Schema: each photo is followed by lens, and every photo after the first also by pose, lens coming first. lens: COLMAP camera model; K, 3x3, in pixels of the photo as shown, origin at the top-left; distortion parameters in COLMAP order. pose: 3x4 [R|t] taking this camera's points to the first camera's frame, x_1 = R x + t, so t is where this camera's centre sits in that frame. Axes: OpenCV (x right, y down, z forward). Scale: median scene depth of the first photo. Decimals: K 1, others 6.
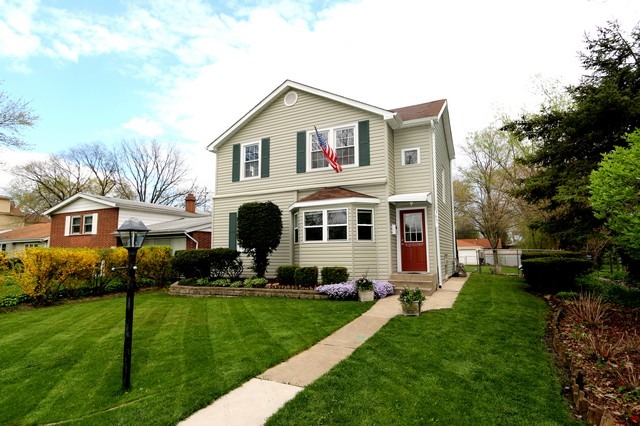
lens RADIAL K [[358.9, 0, 320.0], [0, 358.9, 213.0], [0, 0, 1]] dist [-0.004650, -0.000448]
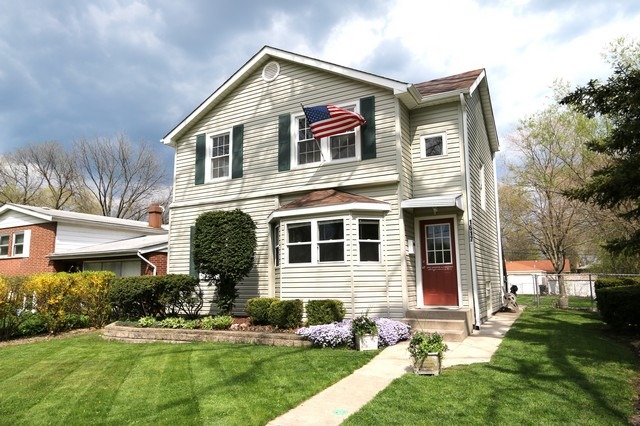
lens RADIAL K [[451.1, 0, 320.0], [0, 451.1, 213.0], [0, 0, 1]] dist [0.005812, 0.001184]
pose [[0.999271, -0.010436, -0.036718, 0.057510], [0.009108, 0.999305, -0.036153, 0.009337], [0.037070, 0.035792, 0.998671, 0.091492]]
